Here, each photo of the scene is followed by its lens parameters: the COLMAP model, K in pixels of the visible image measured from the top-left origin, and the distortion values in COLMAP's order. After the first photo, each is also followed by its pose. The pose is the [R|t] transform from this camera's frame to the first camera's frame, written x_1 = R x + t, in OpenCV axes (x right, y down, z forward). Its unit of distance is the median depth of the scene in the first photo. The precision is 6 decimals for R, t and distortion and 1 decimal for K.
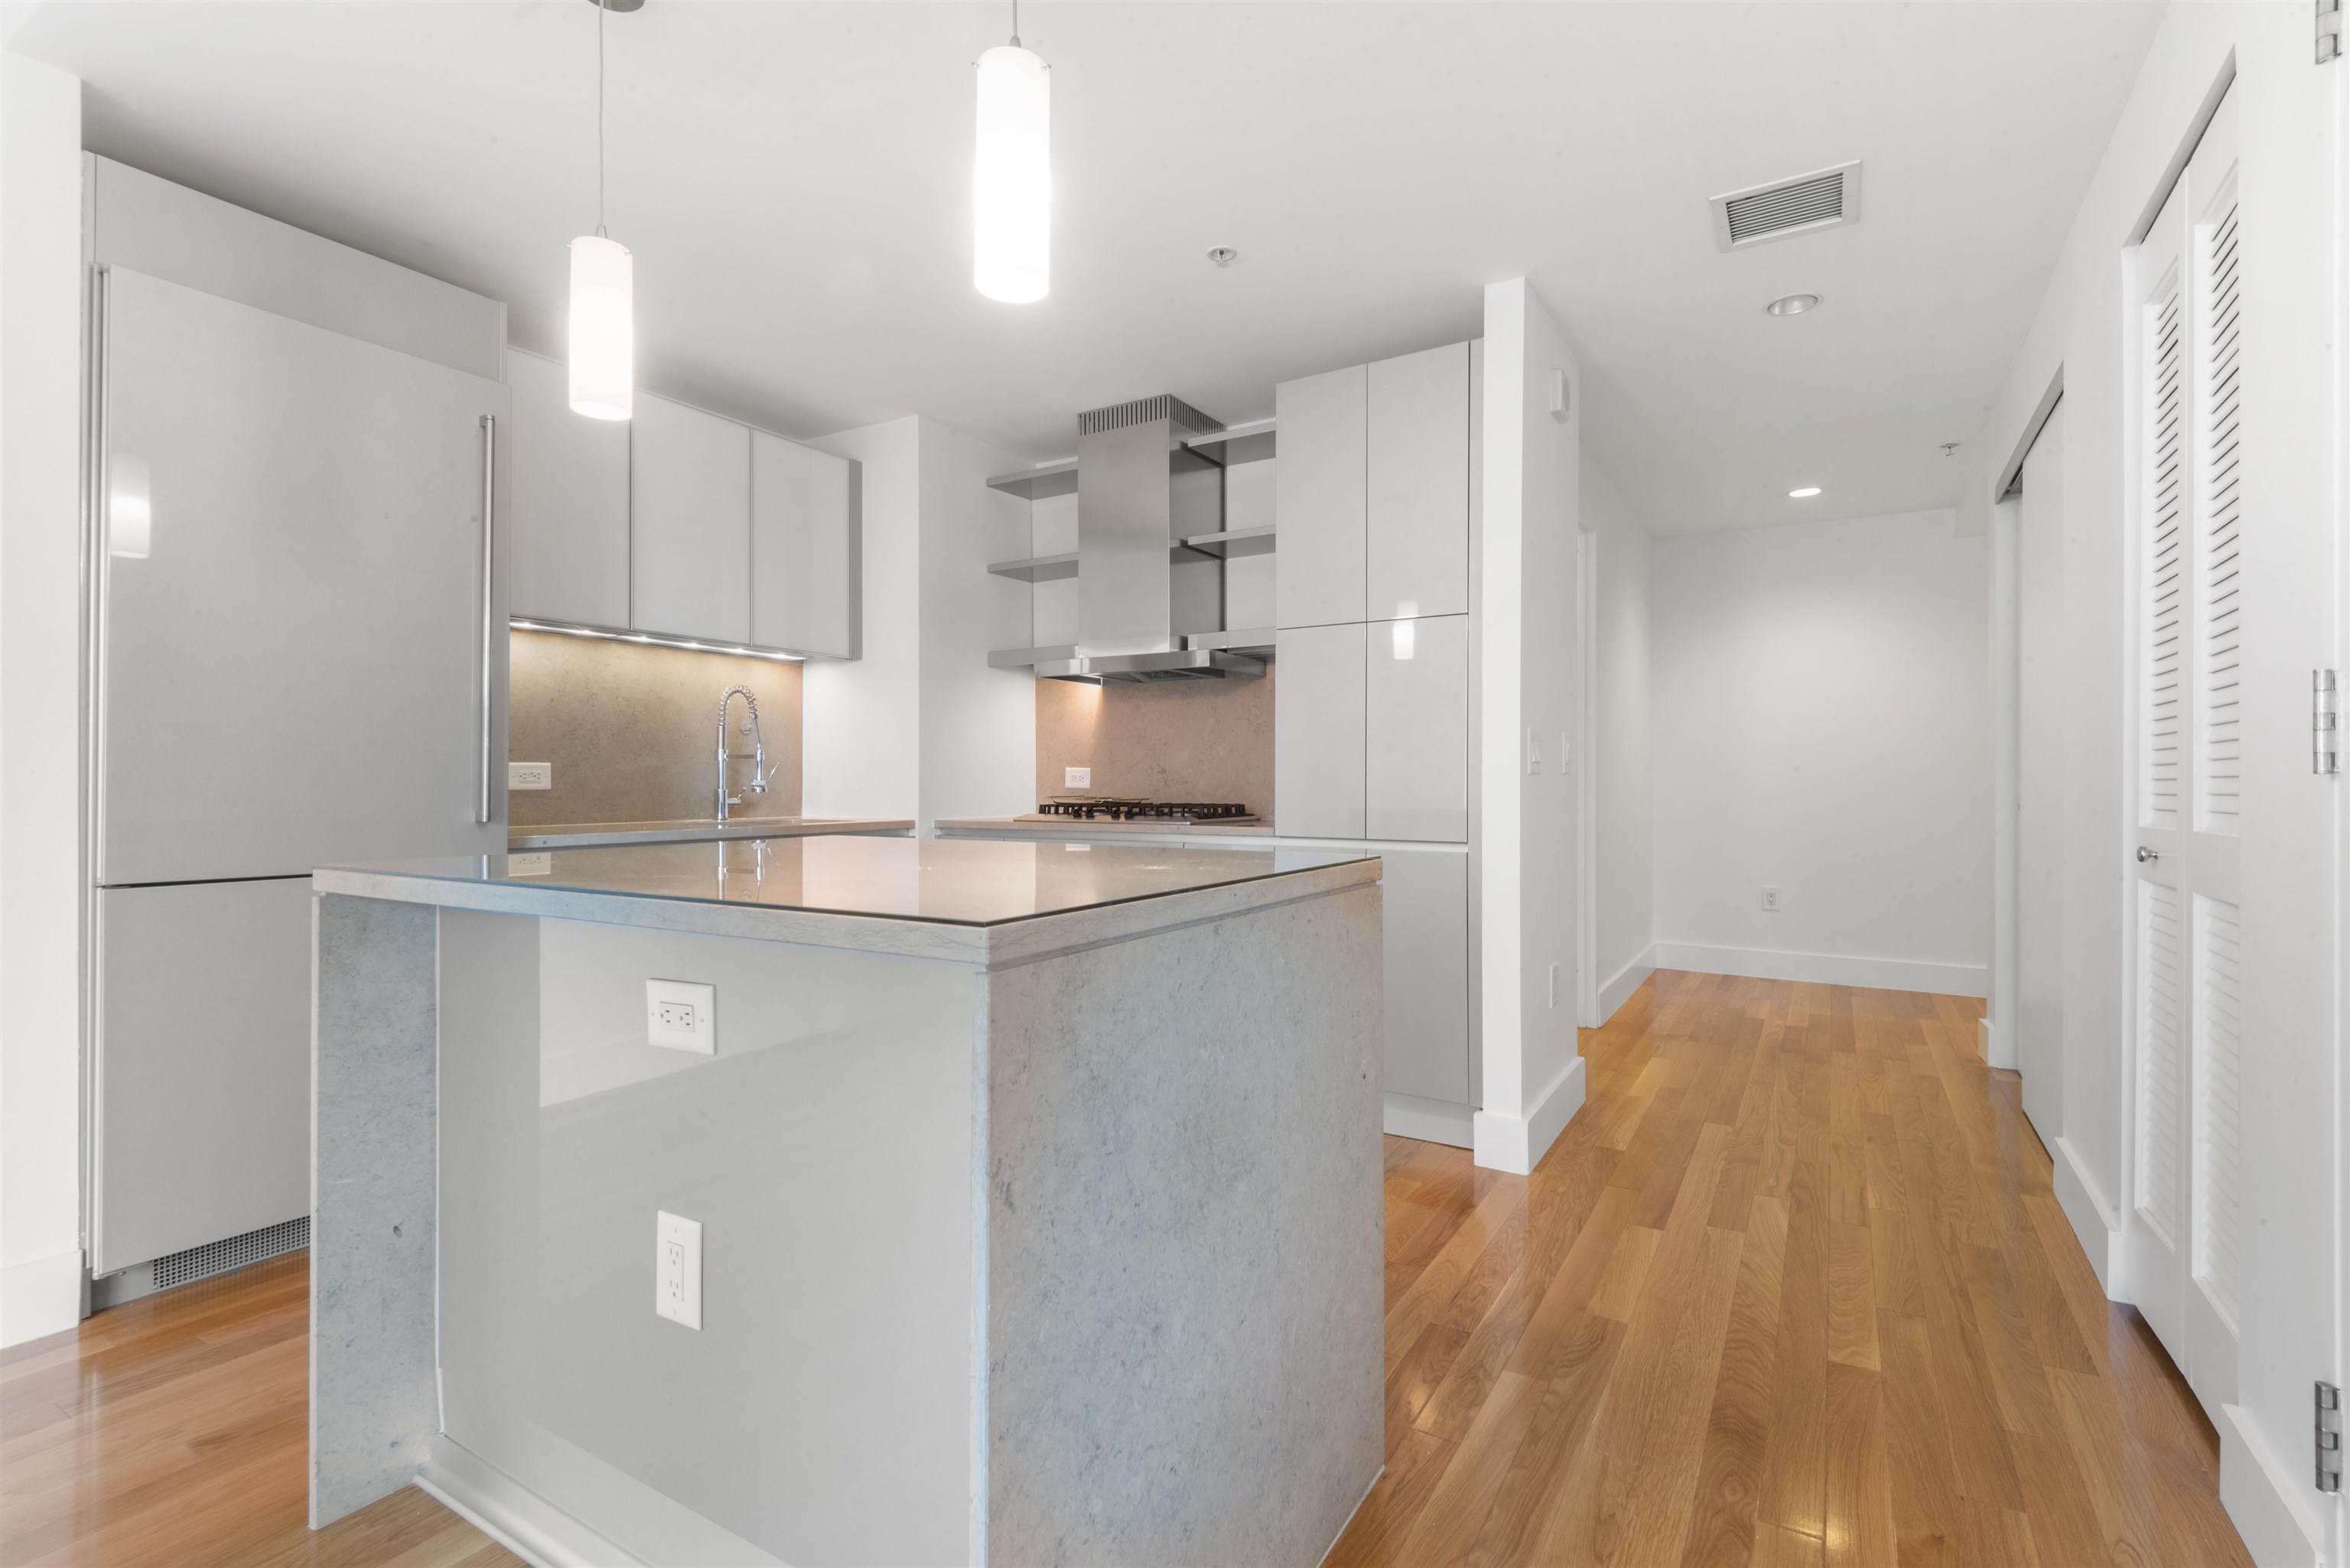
lens RADIAL K [[1067.3, 0, 1170.2], [0, 1067.3, 781.8], [0, 0, 1]] dist [-0.000790, -0.001954]
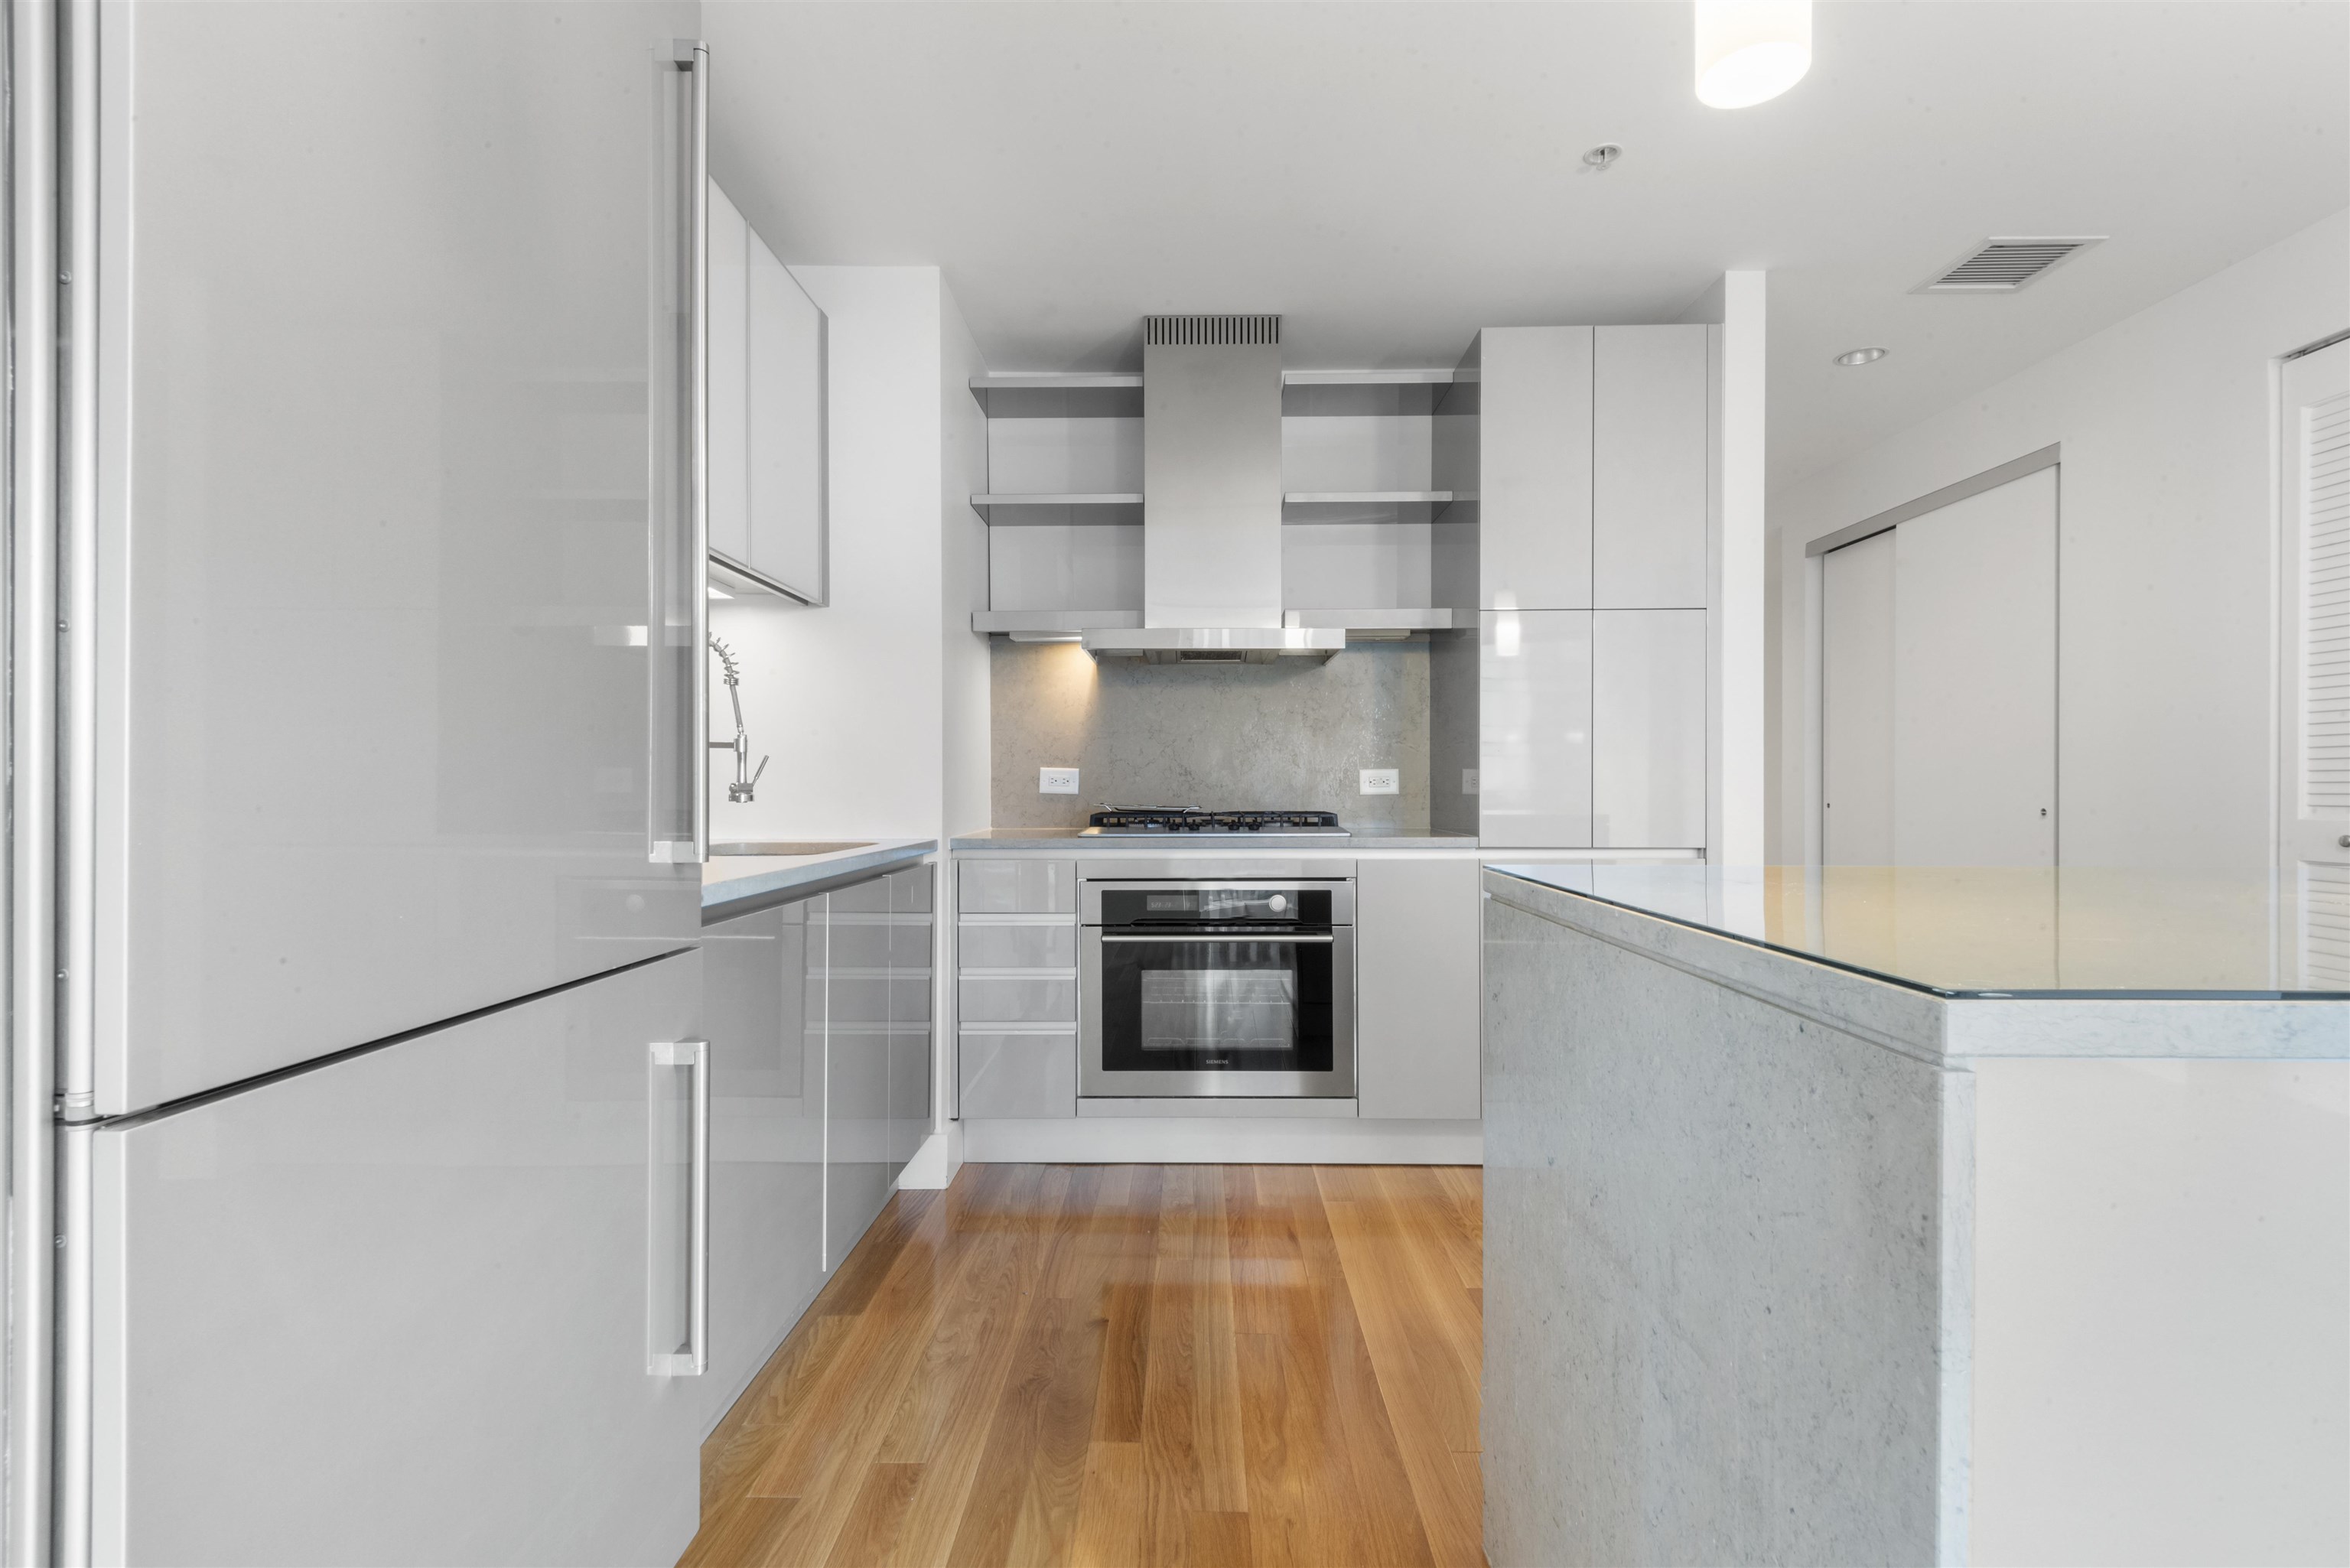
lens RADIAL K [[1067.3, 0, 1175.3], [0, 1067.3, 784.6], [0, 0, 1]] dist [-0.000790, -0.001954]
pose [[0.861294, -0.000329, 0.508107, -0.490095], [0.001451, 0.999997, -0.001811, 0.000739], [-0.508105, 0.002297, 0.861292, 0.332607]]
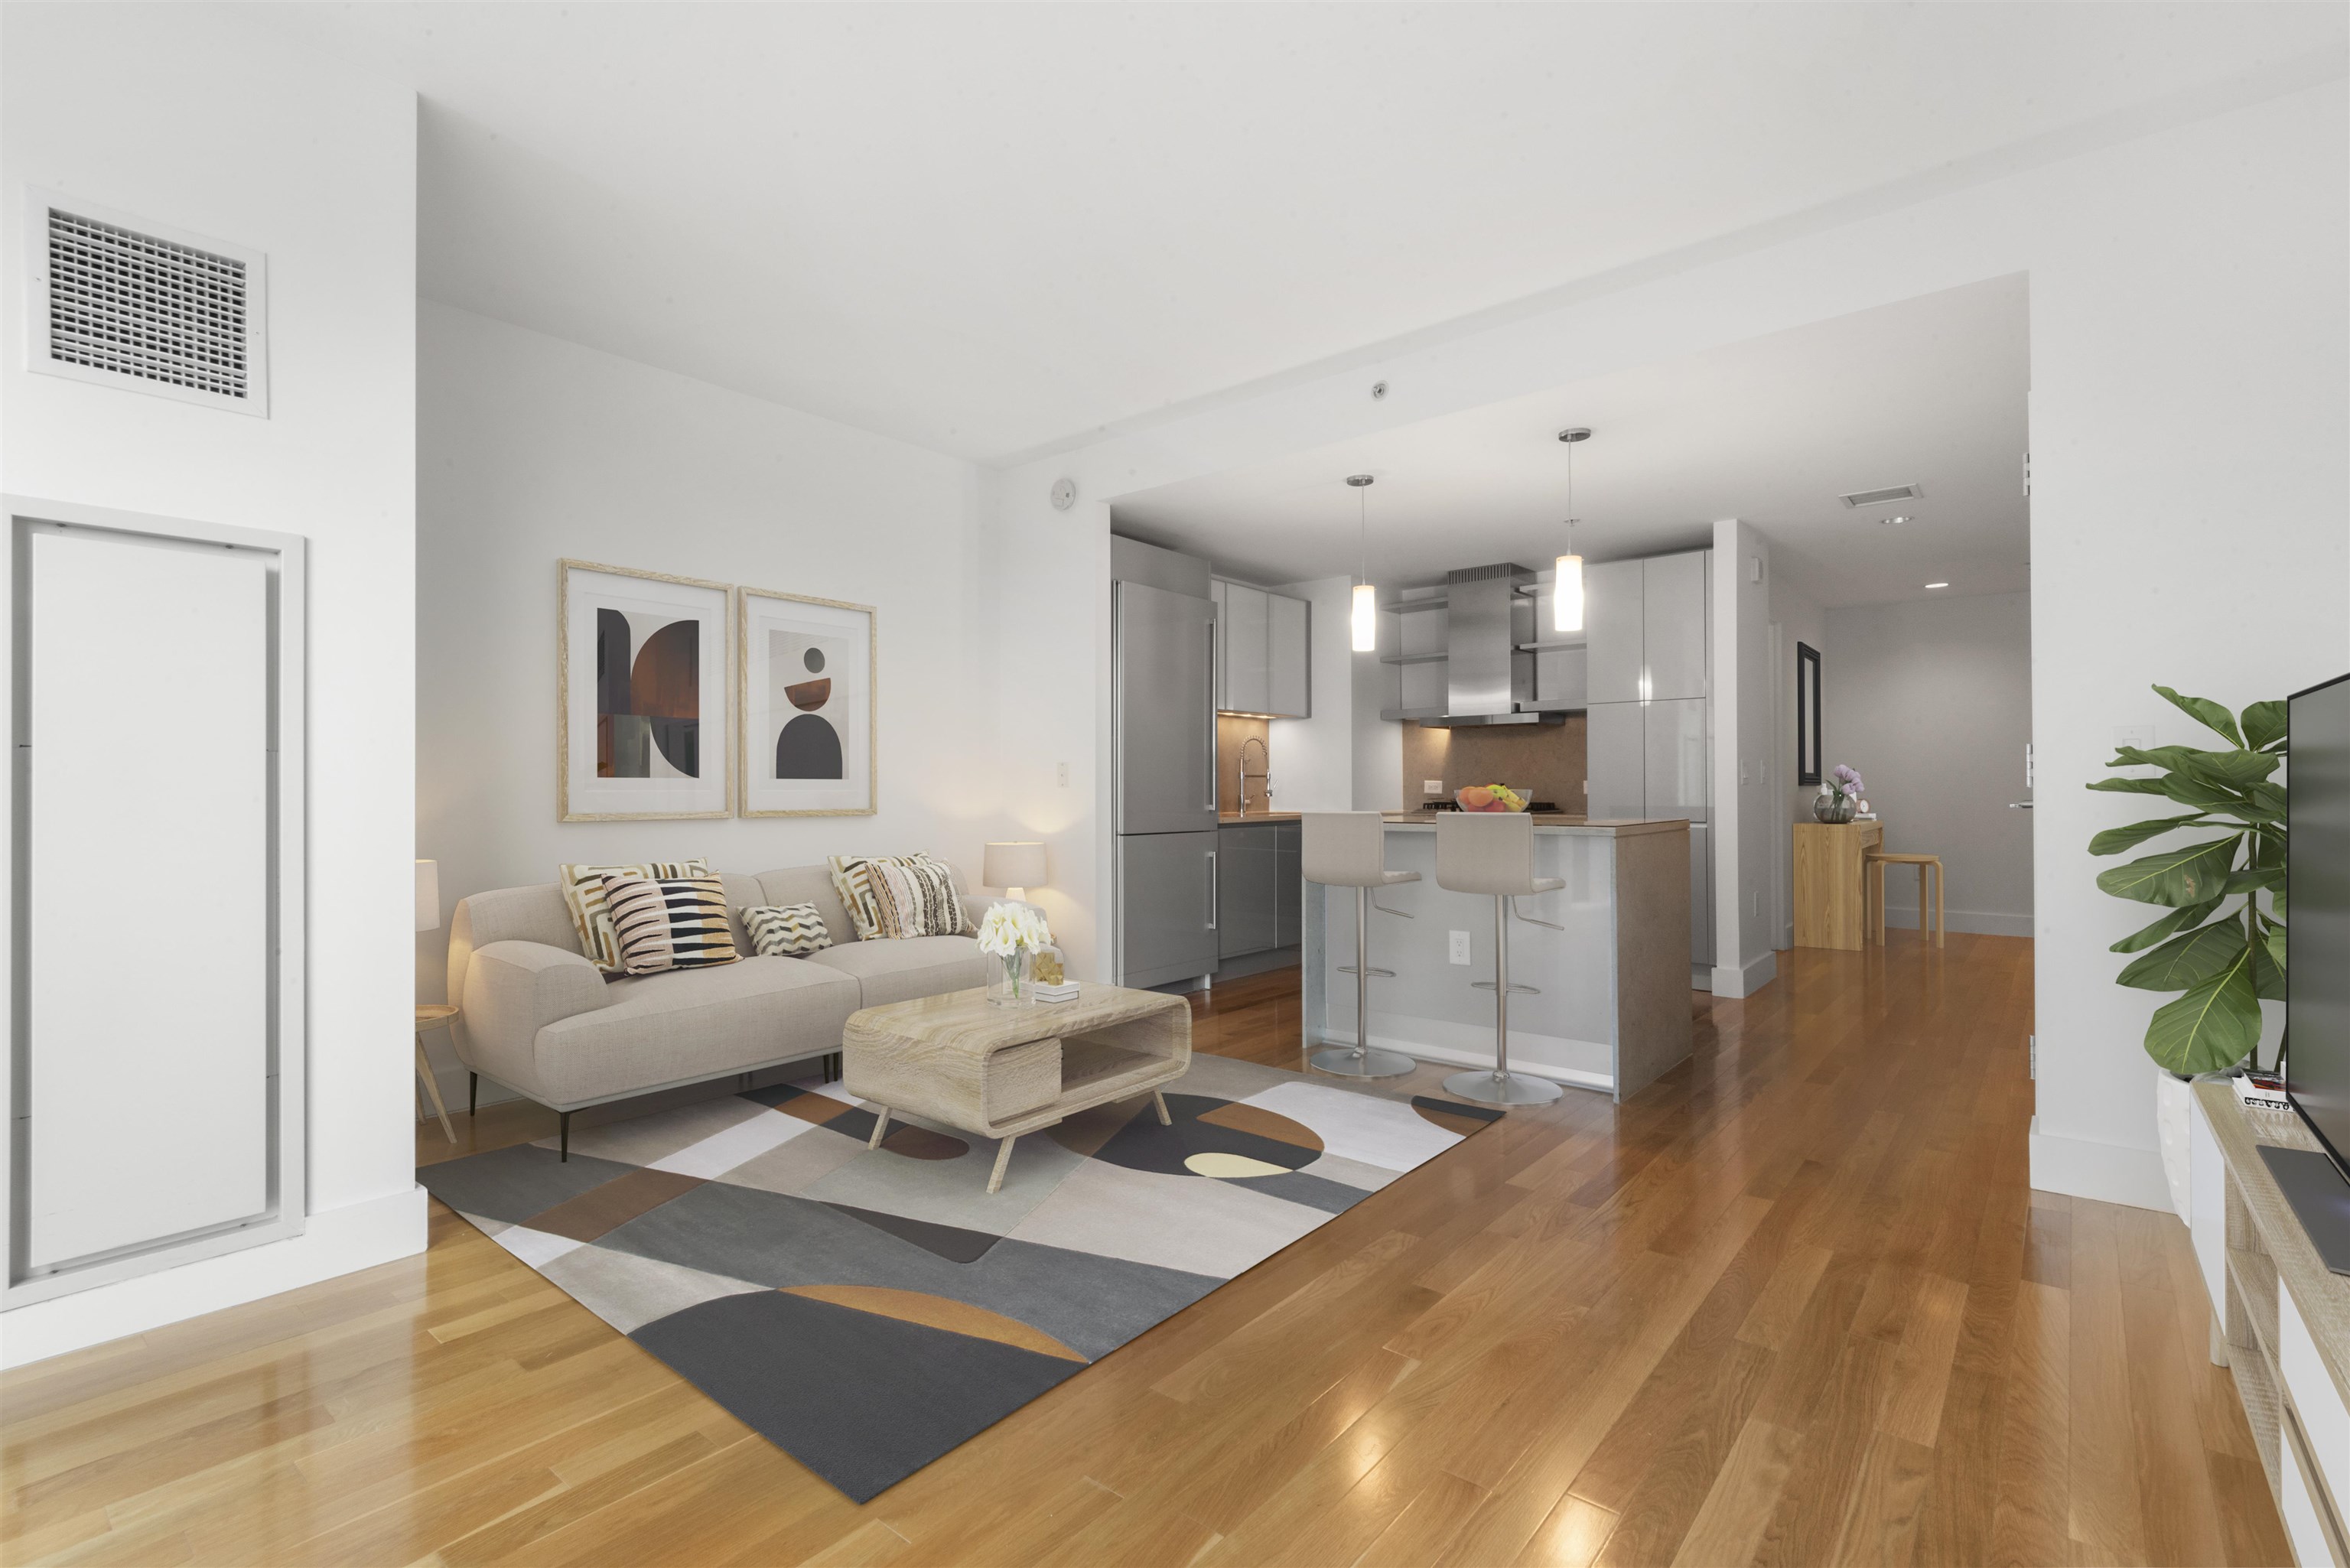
lens RADIAL K [[1067.3, 0, 1155.3], [0, 1067.3, 777.9], [0, 0, 1]] dist [-0.000790, -0.001954]
pose [[0.987509, -0.005630, -0.157461, -0.292121], [0.003991, 0.999935, -0.010721, -0.002872], [0.157511, 0.009959, 0.987467, -0.766157]]
